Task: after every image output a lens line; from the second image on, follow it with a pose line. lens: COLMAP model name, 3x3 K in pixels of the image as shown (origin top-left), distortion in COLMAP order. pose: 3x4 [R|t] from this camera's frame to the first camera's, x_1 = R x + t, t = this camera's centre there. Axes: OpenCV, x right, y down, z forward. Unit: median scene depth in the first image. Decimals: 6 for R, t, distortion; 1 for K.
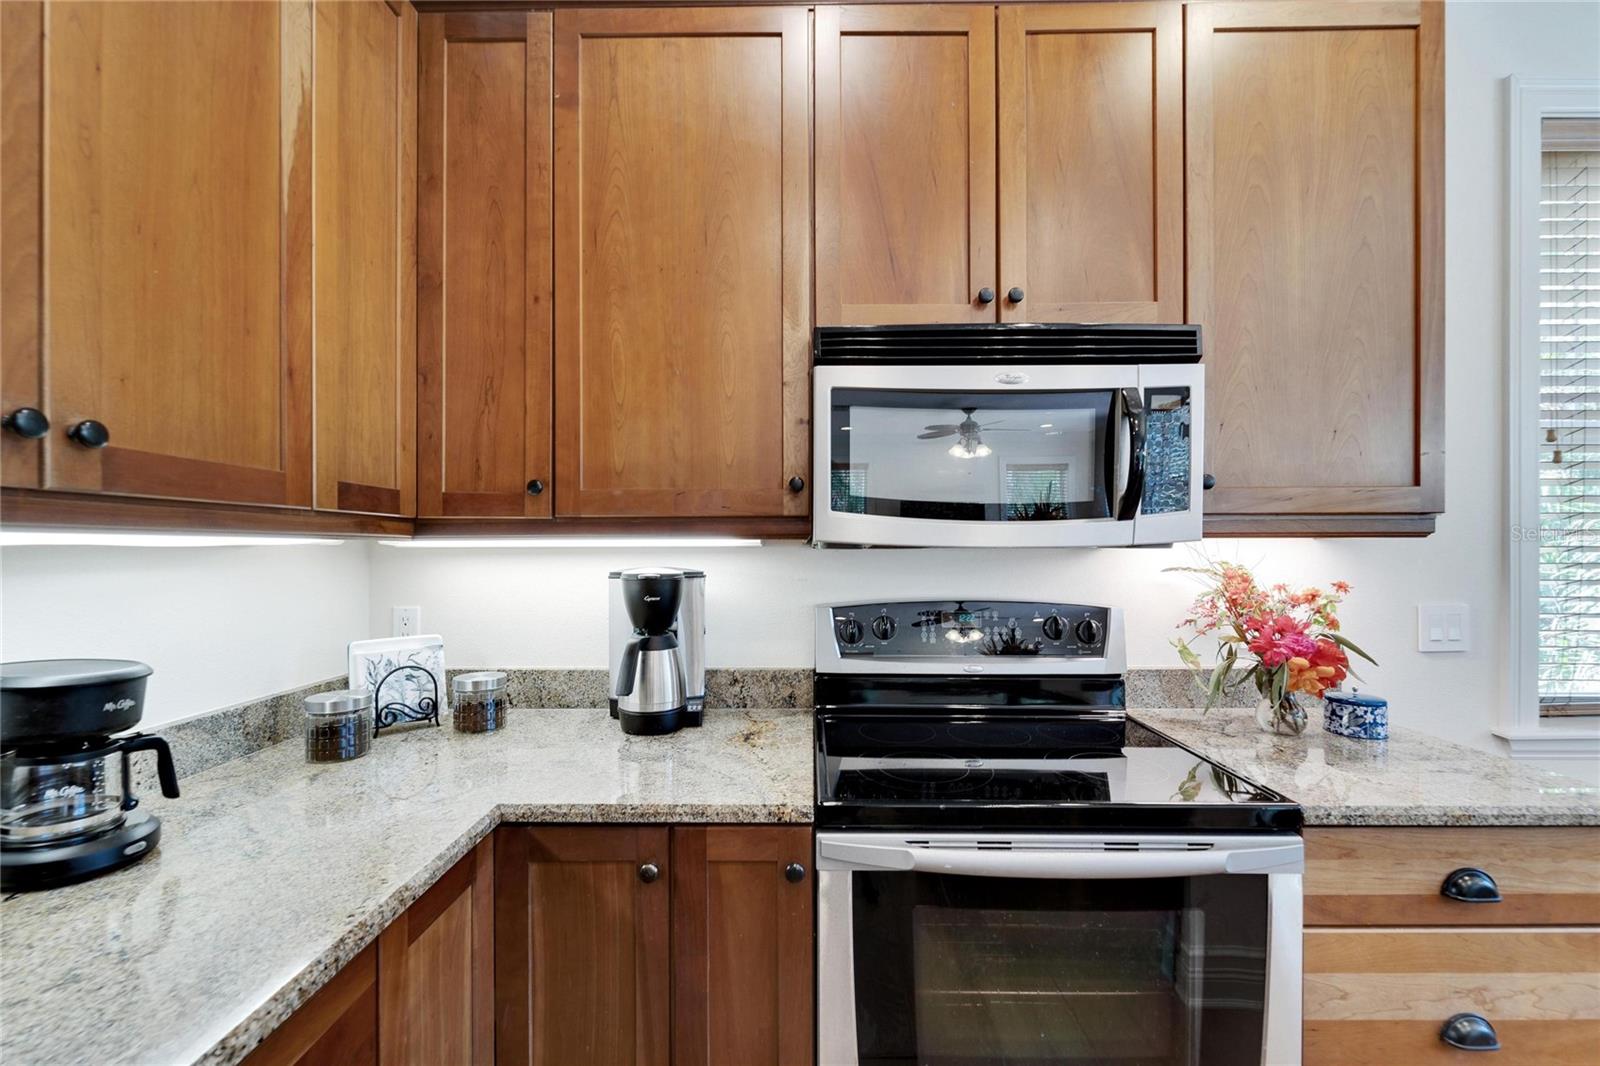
lens RADIAL K [[648.6, 0, 797.6], [0, 648.6, 549.2], [0, 0, 1]] dist [-0.001045, -0.000237]
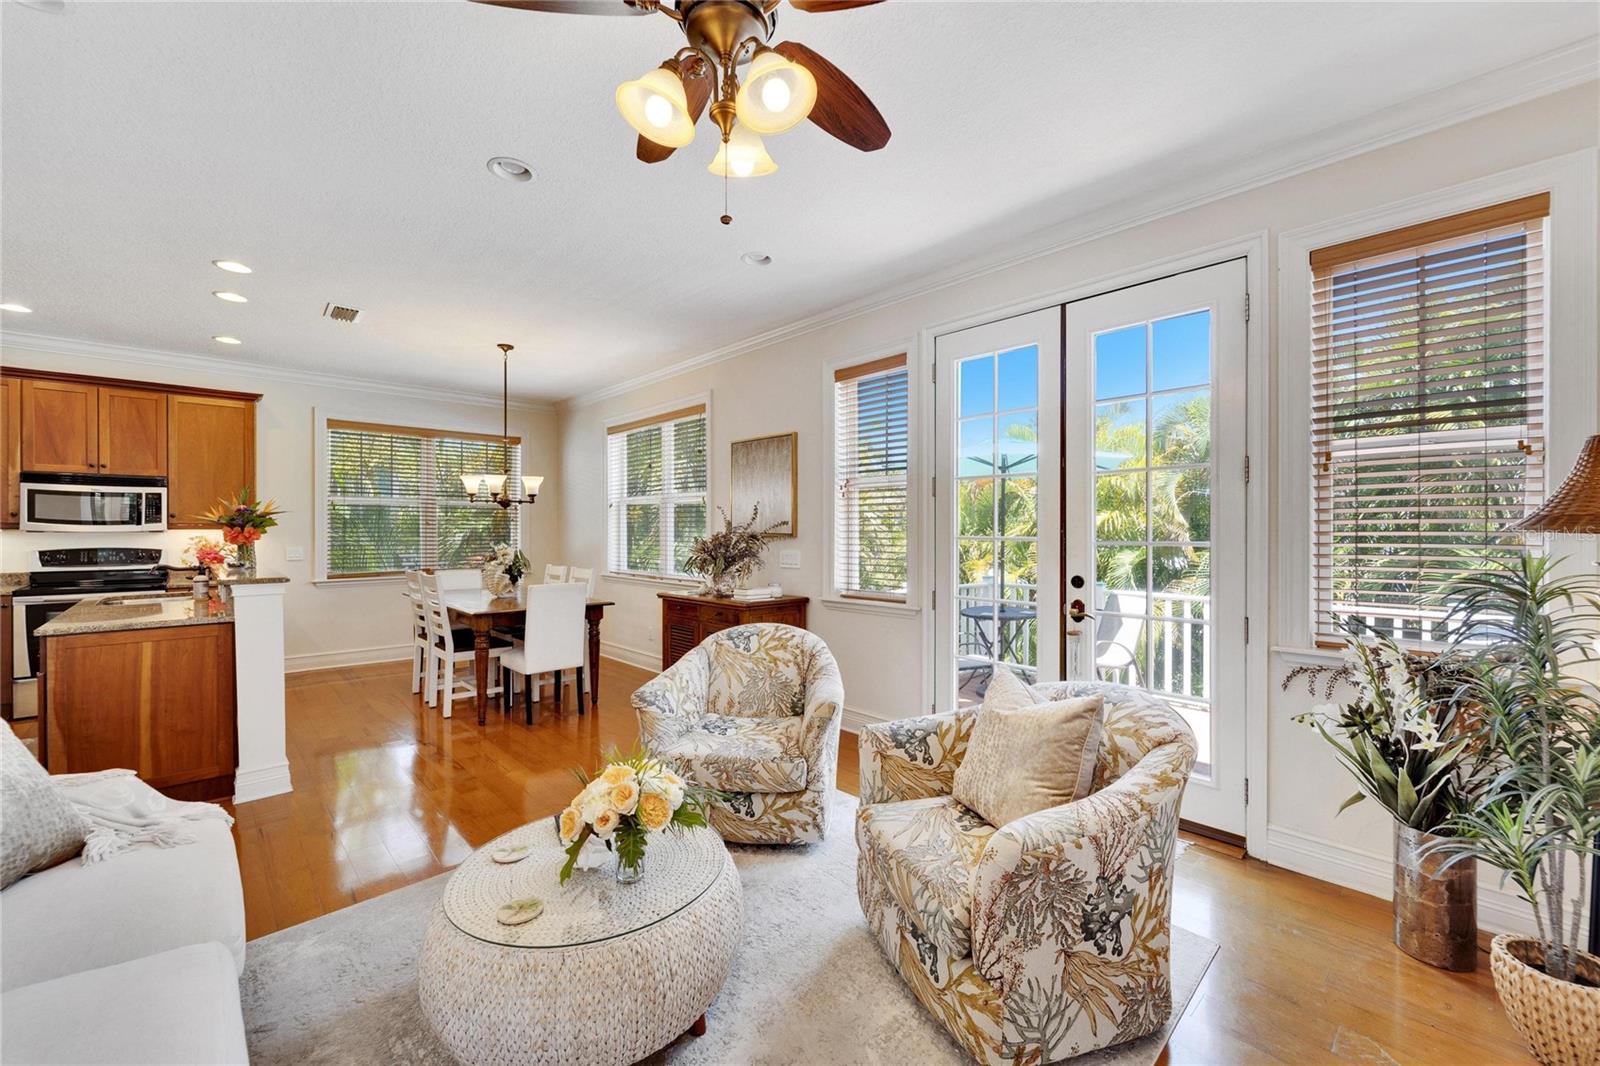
lens RADIAL K [[650.1, 0, 804.6], [0, 650.1, 532.4], [0, 0, 1]] dist [0.001400, -0.000679]
pose [[0.723239, -0.000444, 0.690597, 0.661407], [0.000643, 1.000000, -0.000031, 0.002236], [-0.690597, 0.000466, 0.723240, -4.515346]]
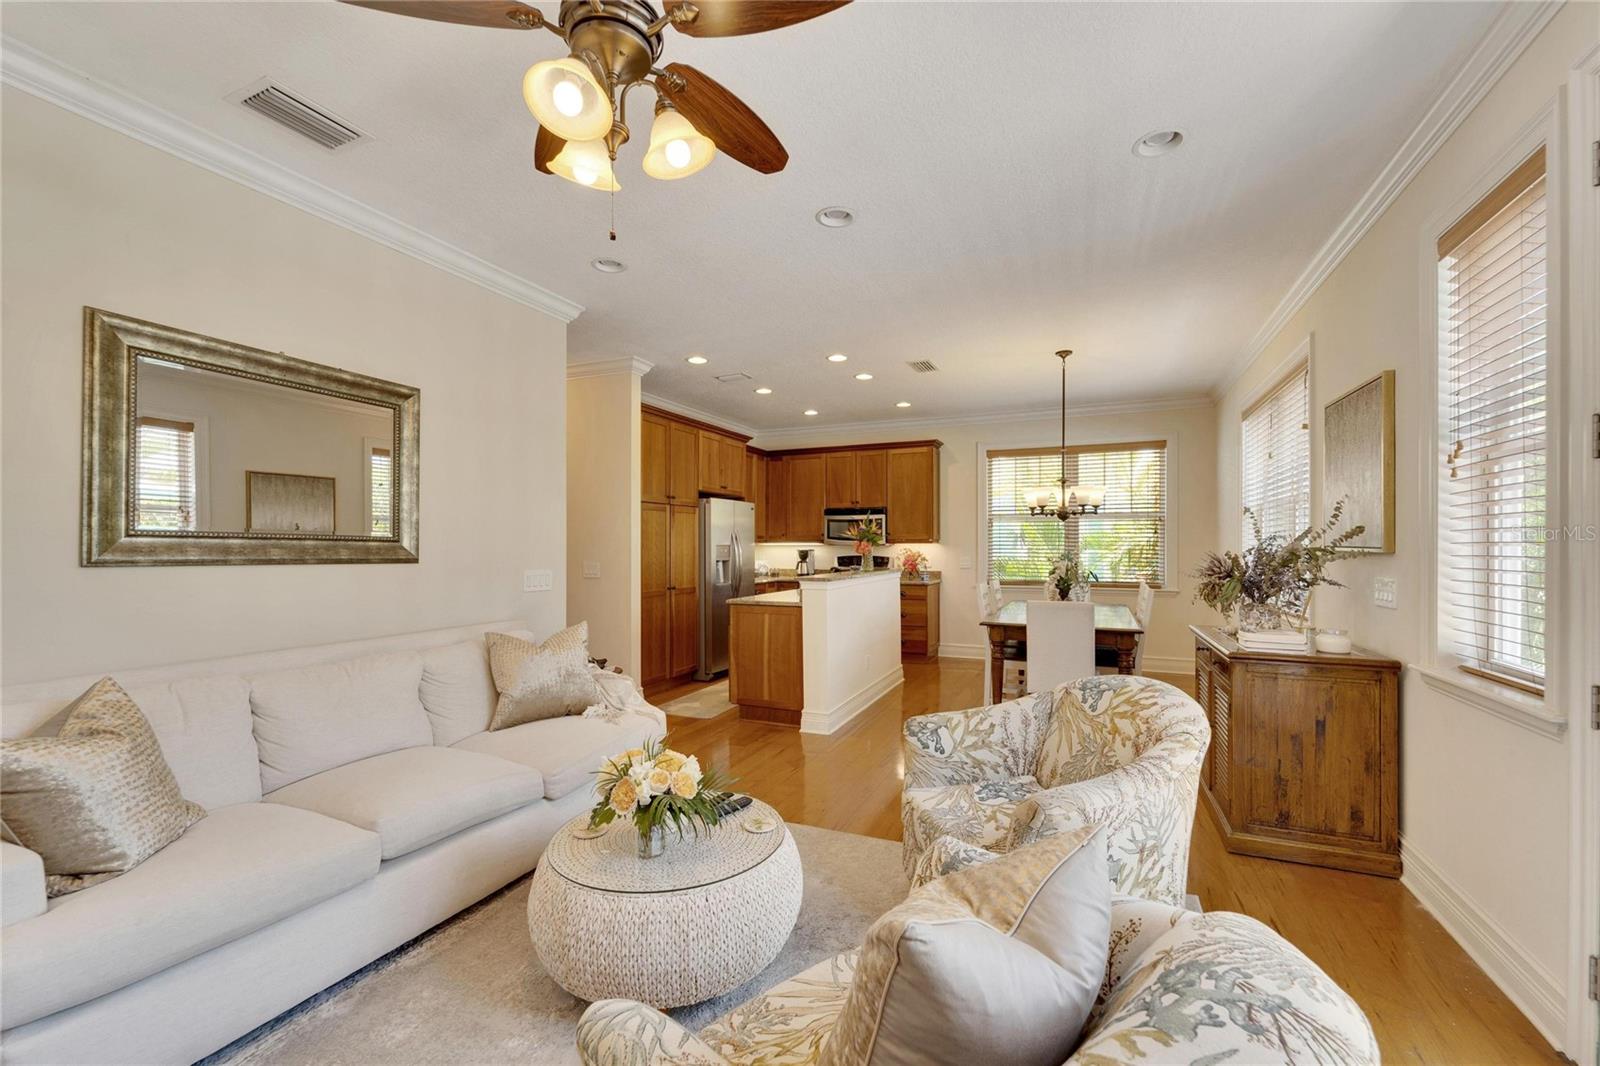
lens RADIAL K [[651.7, 0, 798.3], [0, 651.7, 545.9], [0, 0, 1]] dist [0.001213, 0.000000]
pose [[0.915717, 0.001947, -0.401819, 2.172056], [-0.002333, 0.999997, -0.000470, 0.008569], [0.401817, 0.001368, 0.915719, -4.527628]]
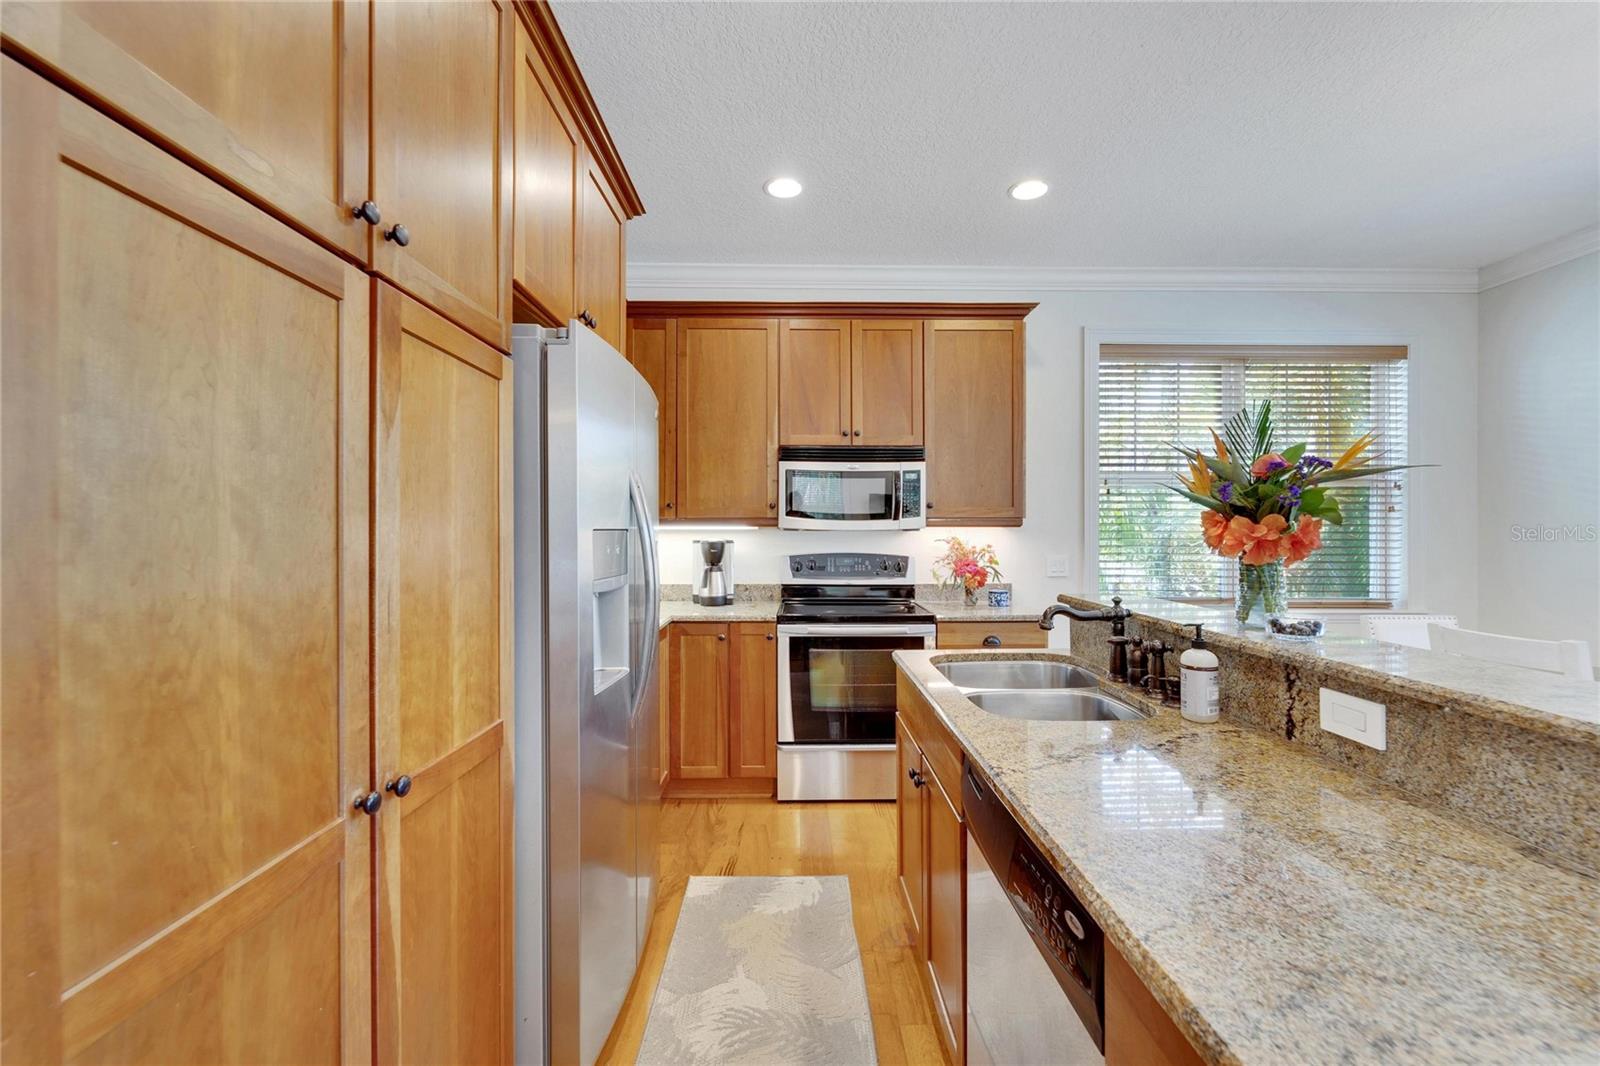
lens RADIAL K [[650.1, 0, 804.6], [0, 650.1, 532.4], [0, 0, 1]] dist [0.001400, -0.000679]
pose [[0.999709, 0.002868, 0.023948, 0.063462], [-0.002851, 0.999996, -0.000761, 0.007813], [-0.023950, 0.000693, 0.999713, -1.560703]]
